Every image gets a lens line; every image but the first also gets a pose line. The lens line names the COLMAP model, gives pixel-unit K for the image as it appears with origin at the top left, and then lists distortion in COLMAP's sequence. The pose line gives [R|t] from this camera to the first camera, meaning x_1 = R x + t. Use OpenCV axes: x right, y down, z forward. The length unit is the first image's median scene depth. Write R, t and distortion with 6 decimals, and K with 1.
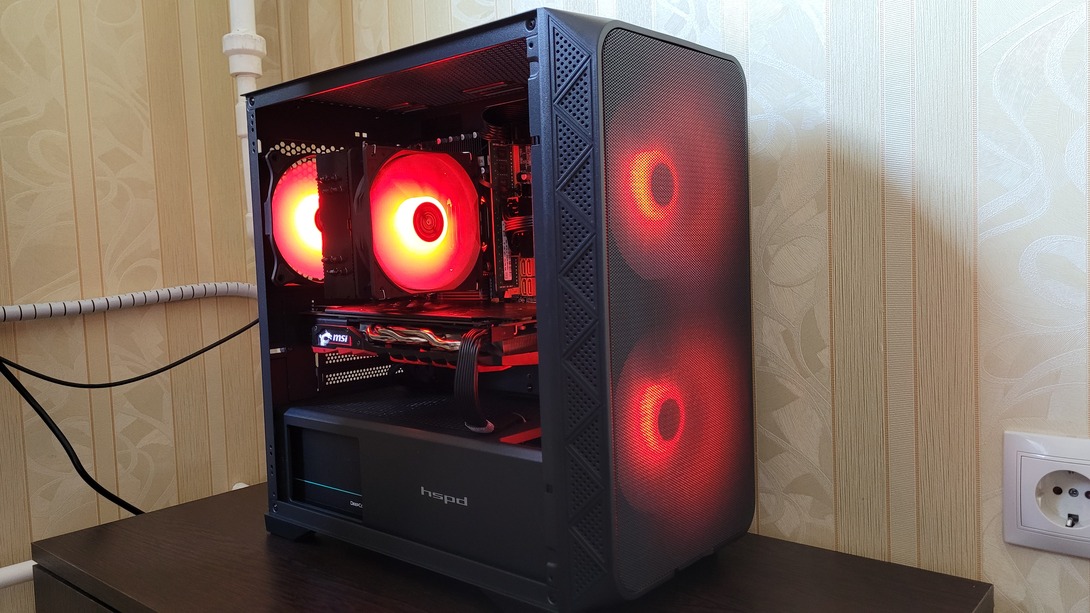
lens RADIAL K [[852.6, 0, 542.6], [0, 852.6, 306.2], [0, 0, 1]] dist [0.038341, -0.027809]
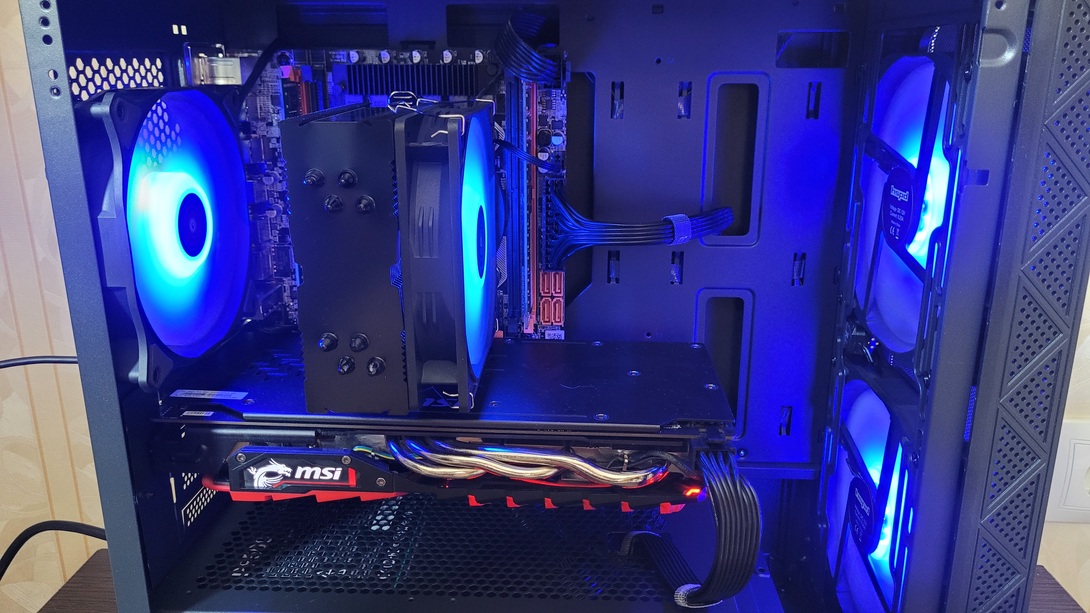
lens RADIAL K [[852.6, 0, 545.6], [0, 852.6, 312.9], [0, 0, 1]] dist [0.038341, -0.027809]
pose [[0.774673, -0.144631, 0.615600, -0.436280], [0.007269, 0.975466, 0.220032, -0.171573], [-0.632320, -0.165978, 0.756718, 0.533362]]
